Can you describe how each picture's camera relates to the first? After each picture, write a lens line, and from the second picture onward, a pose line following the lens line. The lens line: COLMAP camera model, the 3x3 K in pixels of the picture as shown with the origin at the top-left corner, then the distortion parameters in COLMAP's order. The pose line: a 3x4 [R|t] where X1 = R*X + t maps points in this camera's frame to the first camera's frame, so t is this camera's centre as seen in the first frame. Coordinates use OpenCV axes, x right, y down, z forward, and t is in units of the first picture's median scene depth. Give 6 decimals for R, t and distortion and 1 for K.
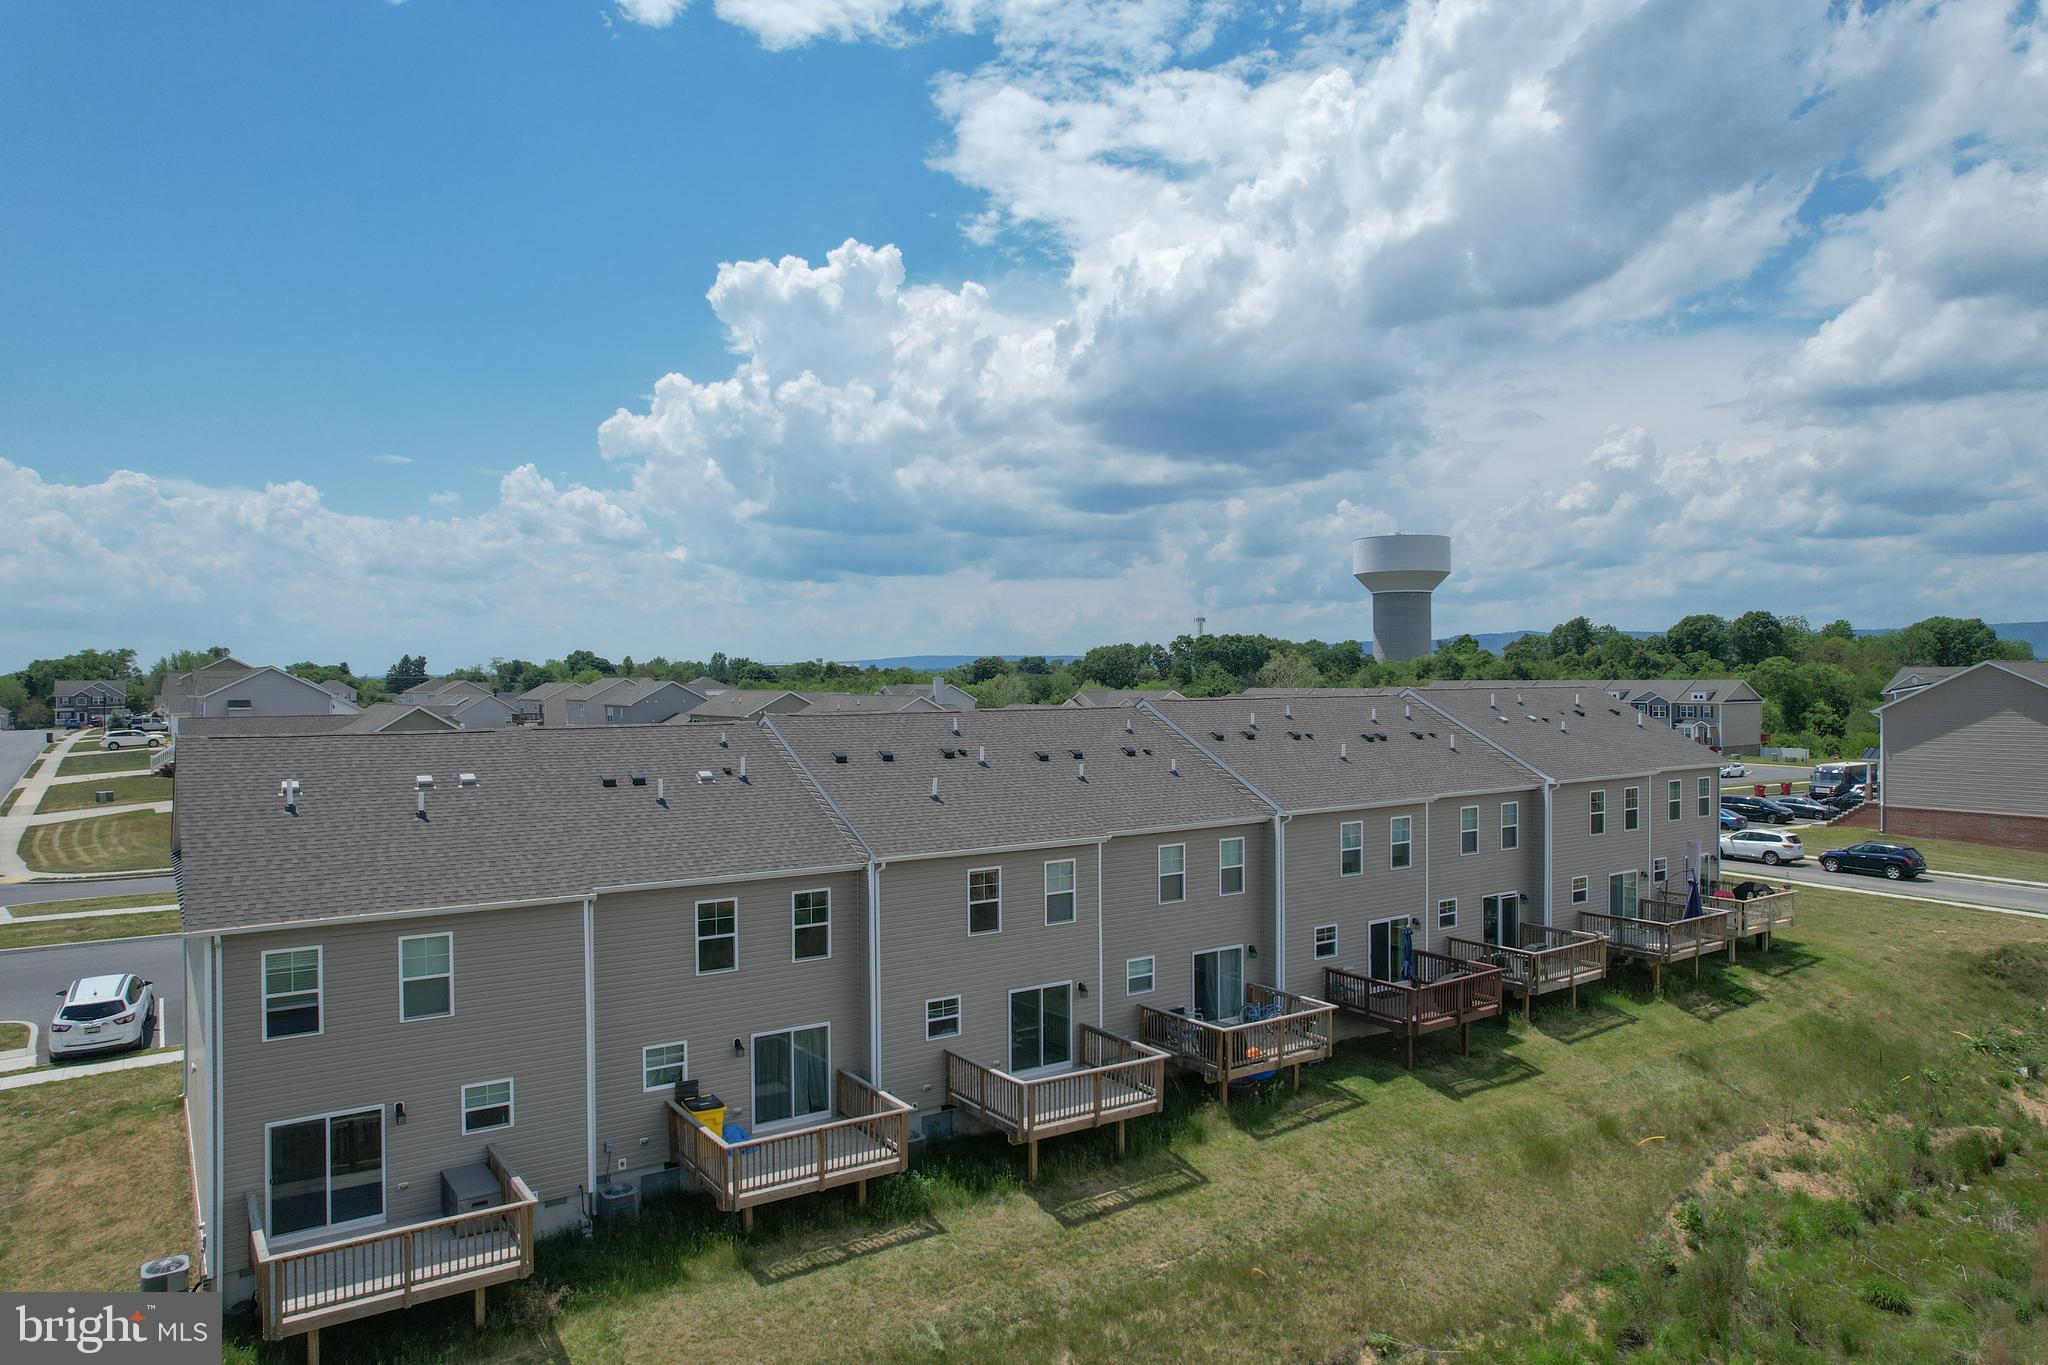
lens RADIAL K [[1304.8, 0, 1024.9], [0, 1304.8, 670.8], [0, 0, 1]] dist [-0.073448, 0.064918]
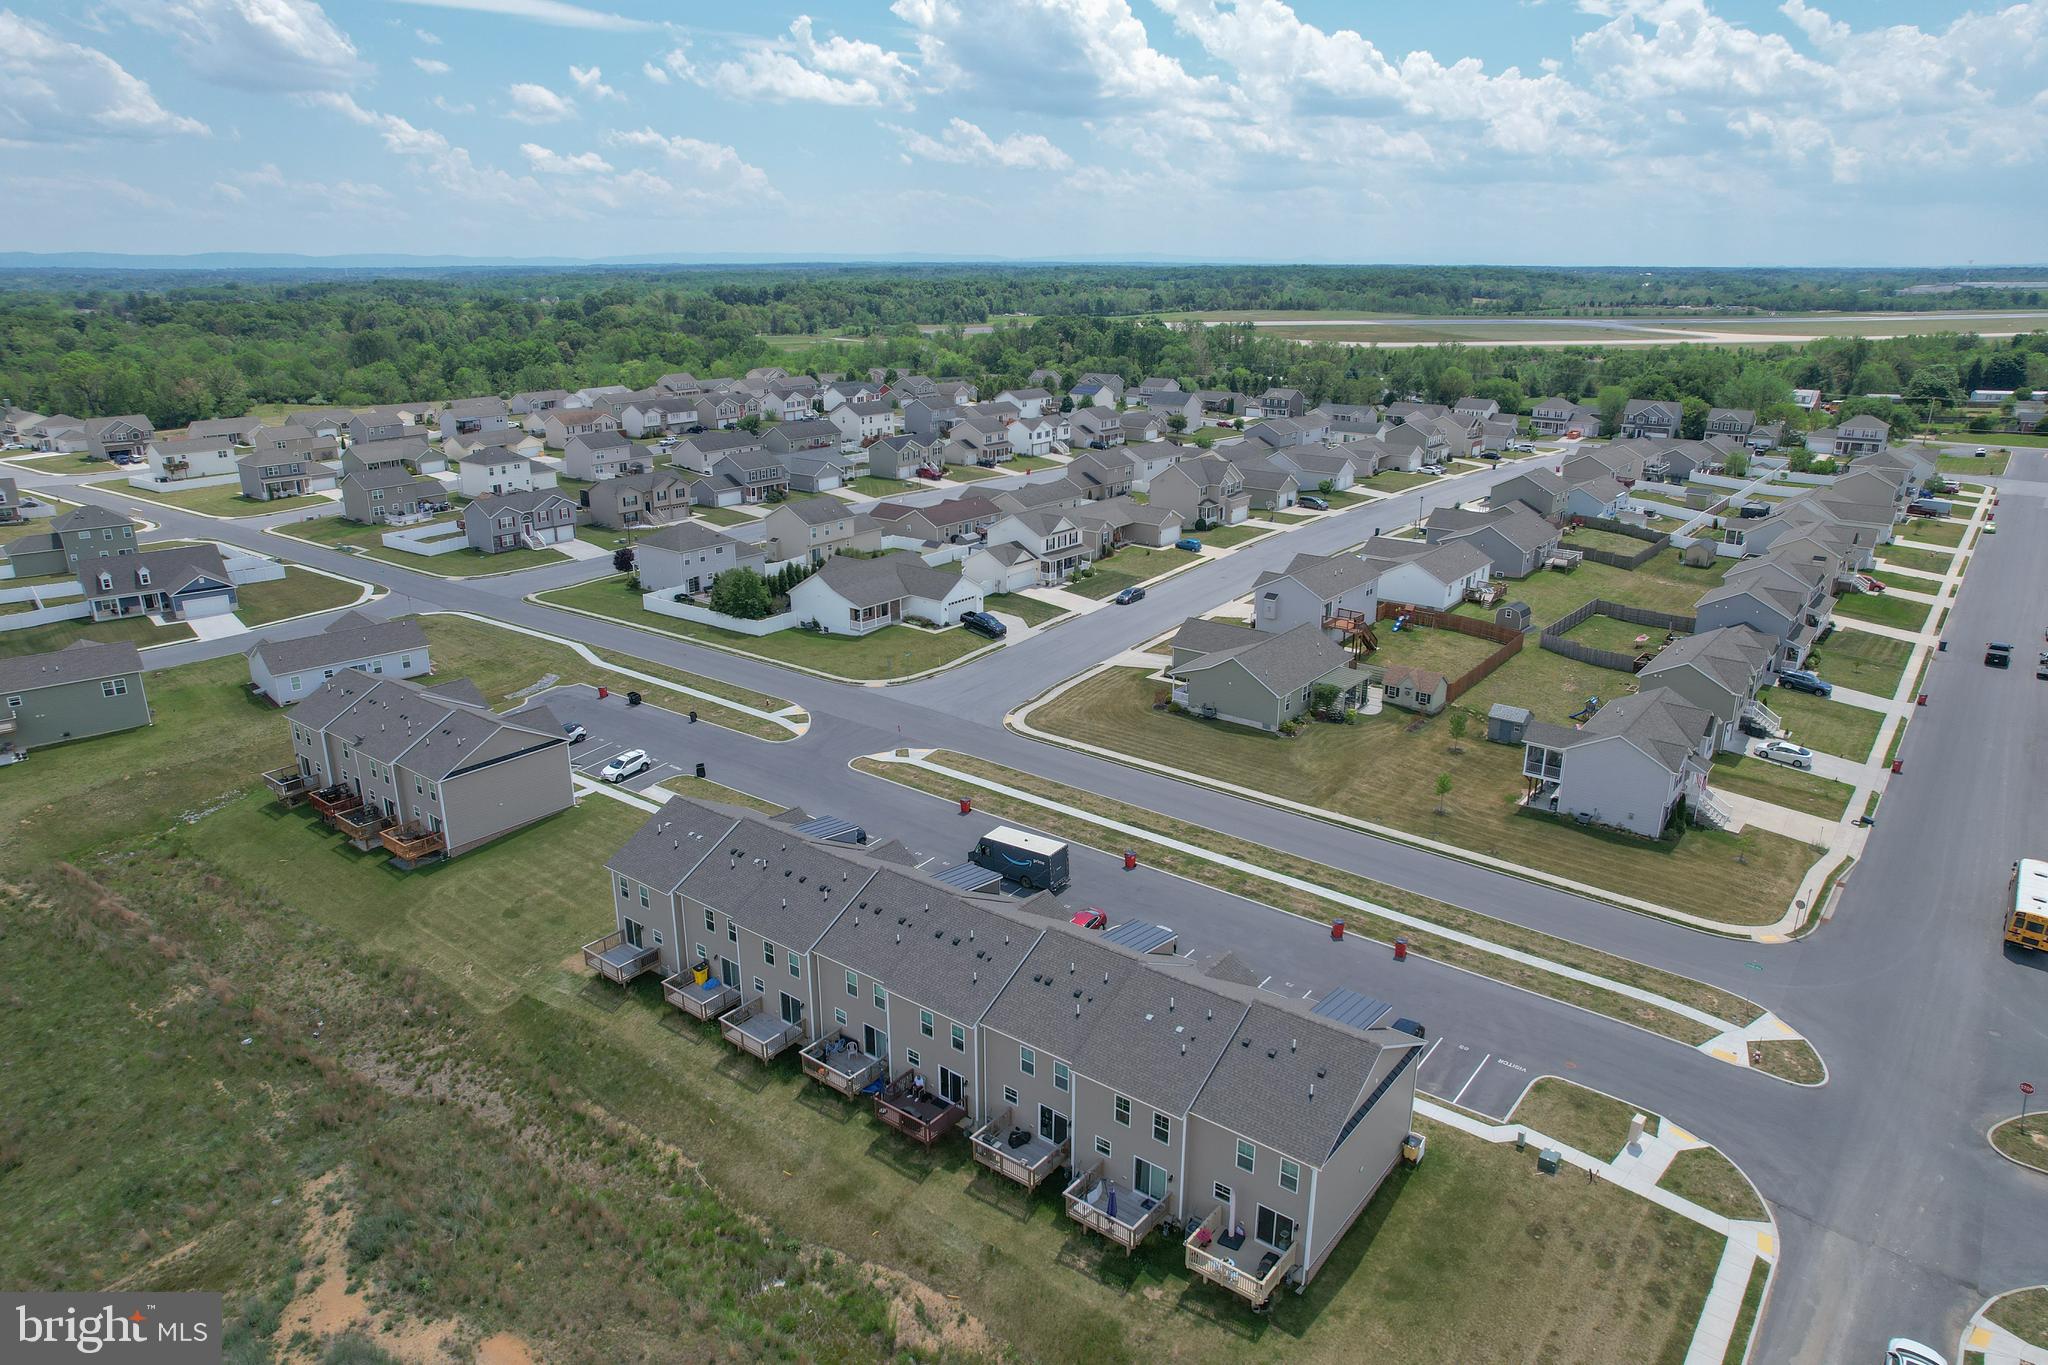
lens RADIAL K [[1304.8, 0, 1018.2], [0, 1304.8, 676.9], [0, 0, 1]] dist [-0.073448, 0.064918]
pose [[0.292678, 0.294974, -0.909577, 2.021917], [0.007708, 0.950471, 0.310717, -1.002765], [0.956180, -0.097951, 0.275908, 0.738700]]
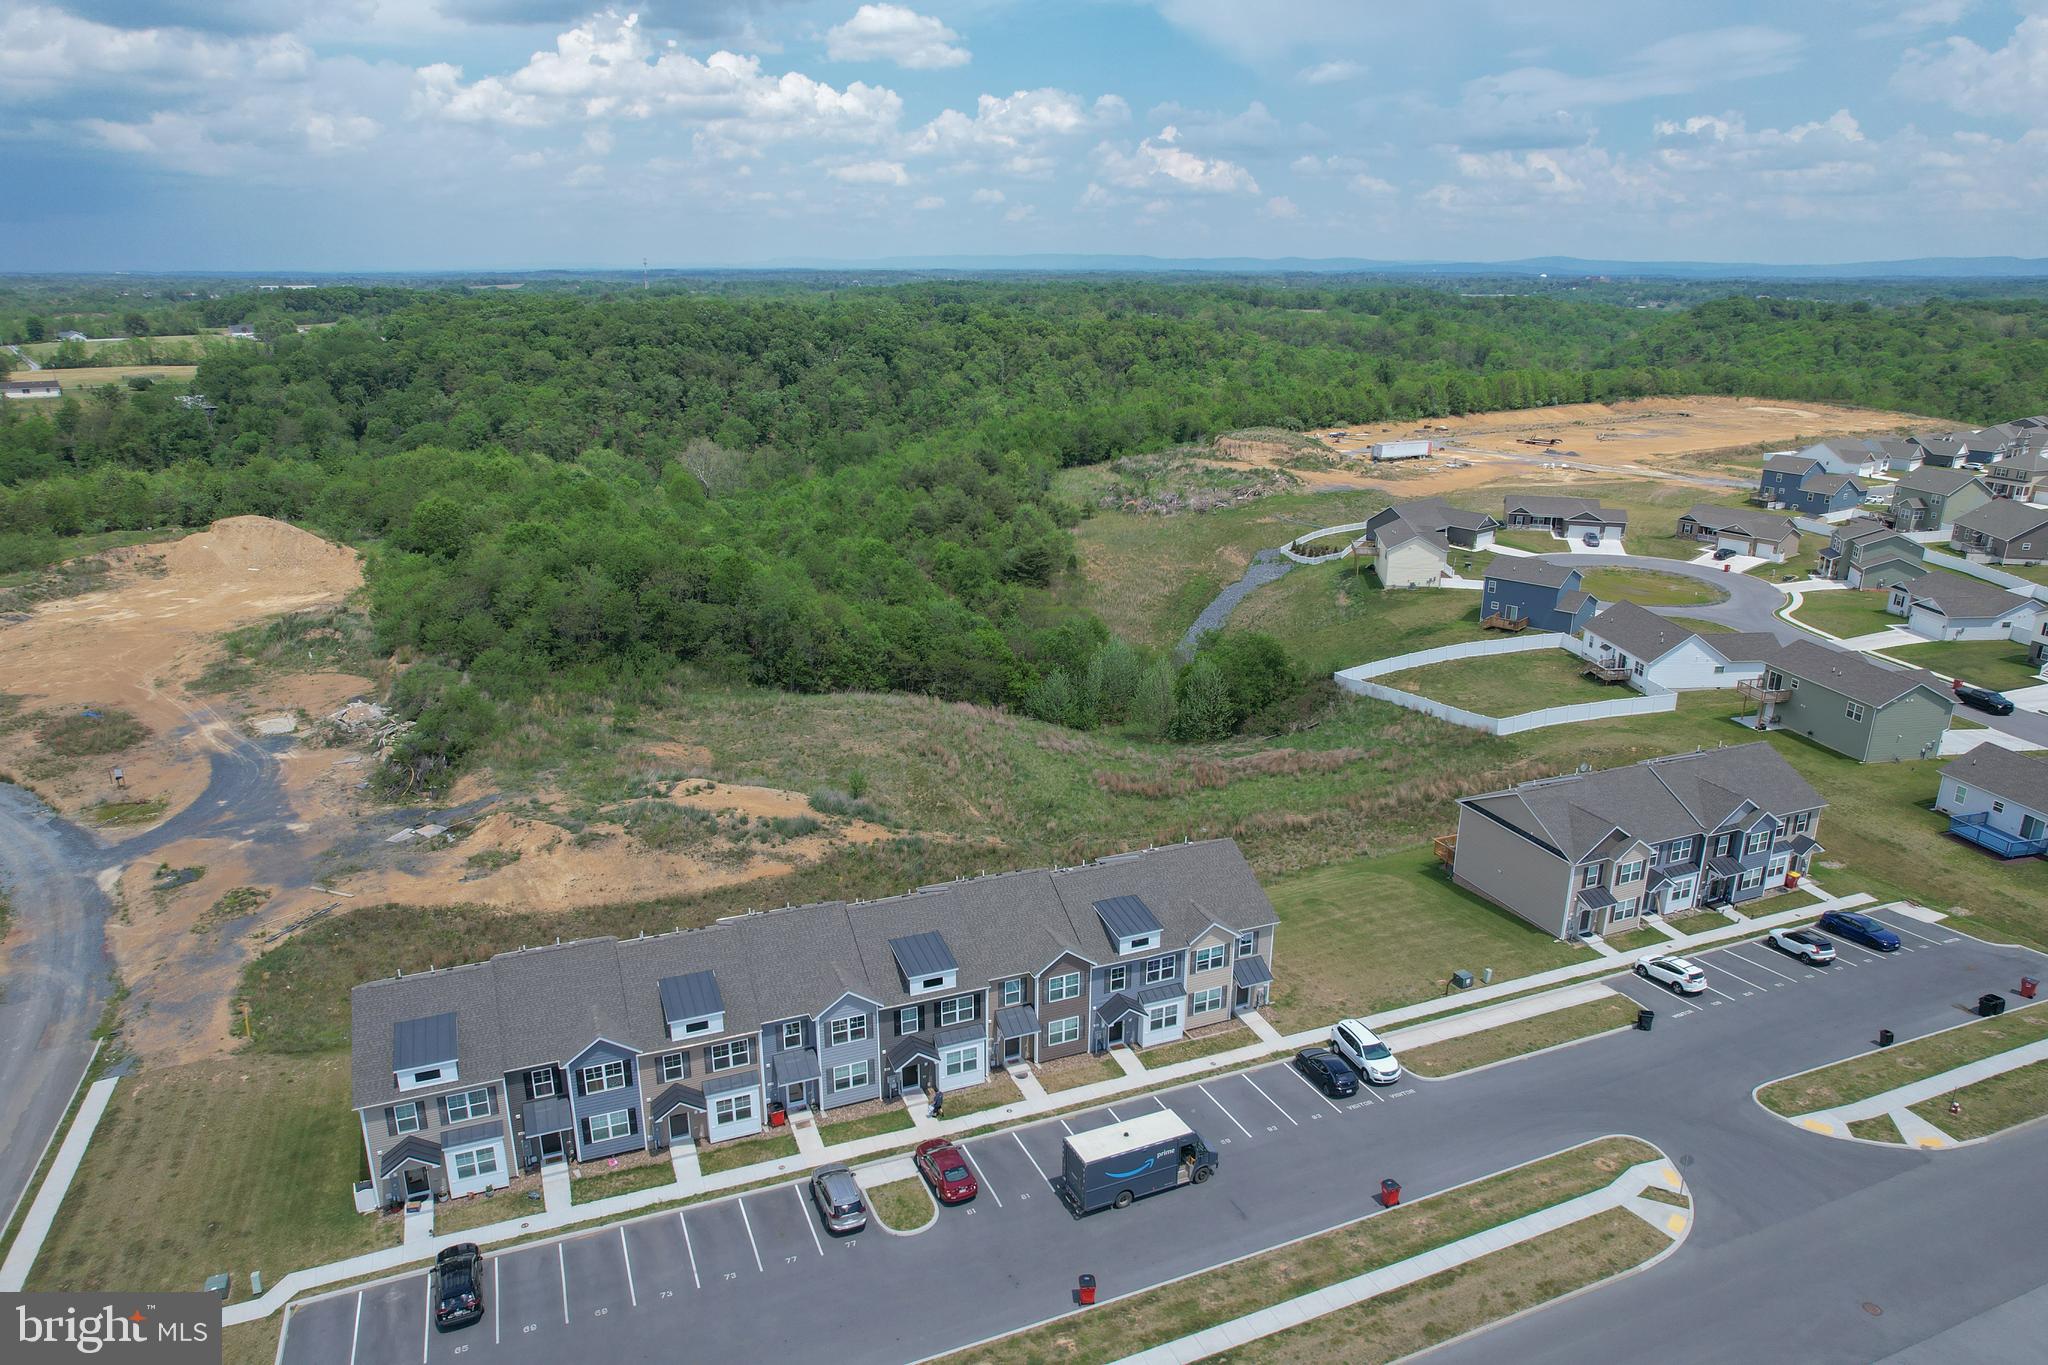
lens RADIAL K [[1304.8, 0, 1034.5], [0, 1304.8, 664.7], [0, 0, 1]] dist [-0.073448, 0.064918]
pose [[-0.978570, -0.059365, 0.197173, -0.615958], [-0.000647, 0.958423, 0.285351, -0.984686], [-0.205915, 0.279109, -0.937922, 3.086960]]
